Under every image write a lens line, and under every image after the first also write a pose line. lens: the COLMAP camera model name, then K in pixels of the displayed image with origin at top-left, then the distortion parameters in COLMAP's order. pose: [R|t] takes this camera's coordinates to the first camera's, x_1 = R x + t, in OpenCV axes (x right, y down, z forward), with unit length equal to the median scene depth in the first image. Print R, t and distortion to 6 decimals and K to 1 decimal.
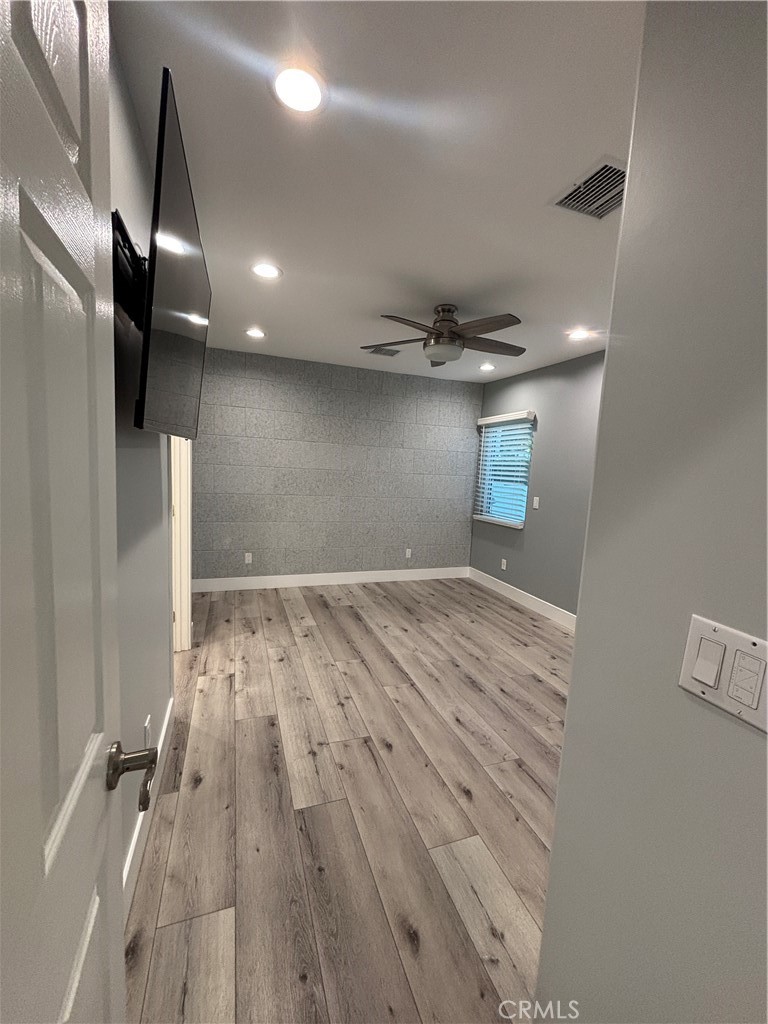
lens RADIAL K [[409.1, 0, 386.1], [0, 409.1, 512.9], [0, 0, 1]] dist [-0.001551, -0.000092]
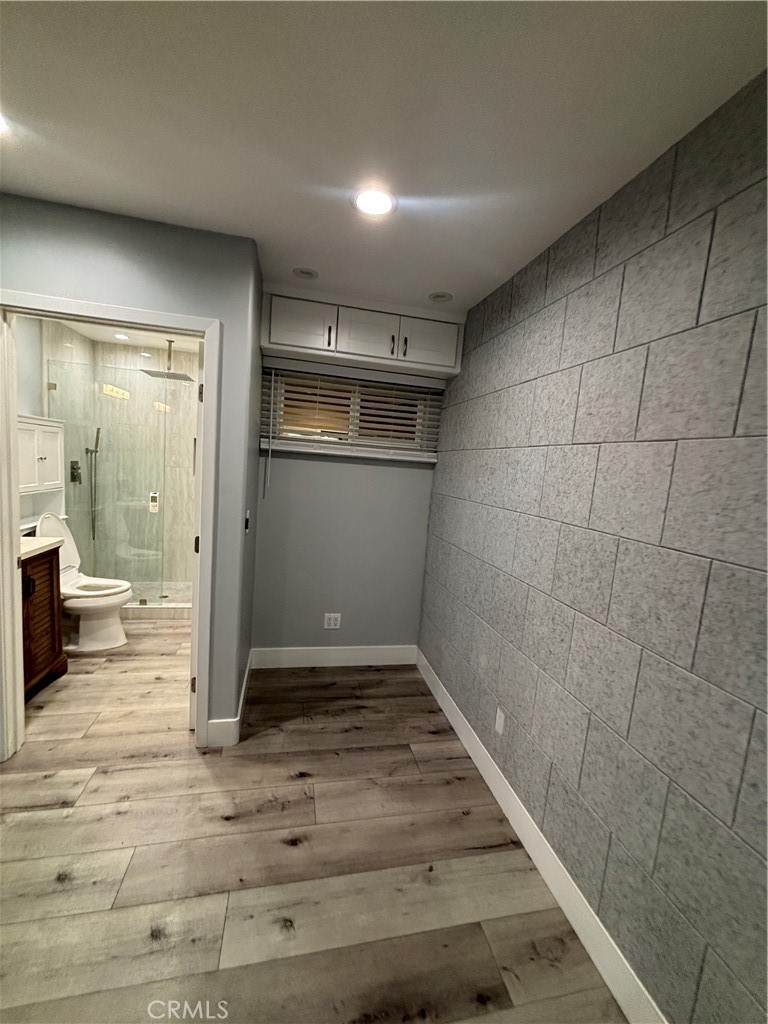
lens RADIAL K [[409.1, 0, 386.3], [0, 409.1, 514.3], [0, 0, 1]] dist [-0.001551, -0.000092]
pose [[-0.116006, 0.052548, -0.991858, 0.119926], [-0.207955, 0.975182, 0.075987, -0.136830], [0.971235, 0.215076, -0.102199, 1.058556]]
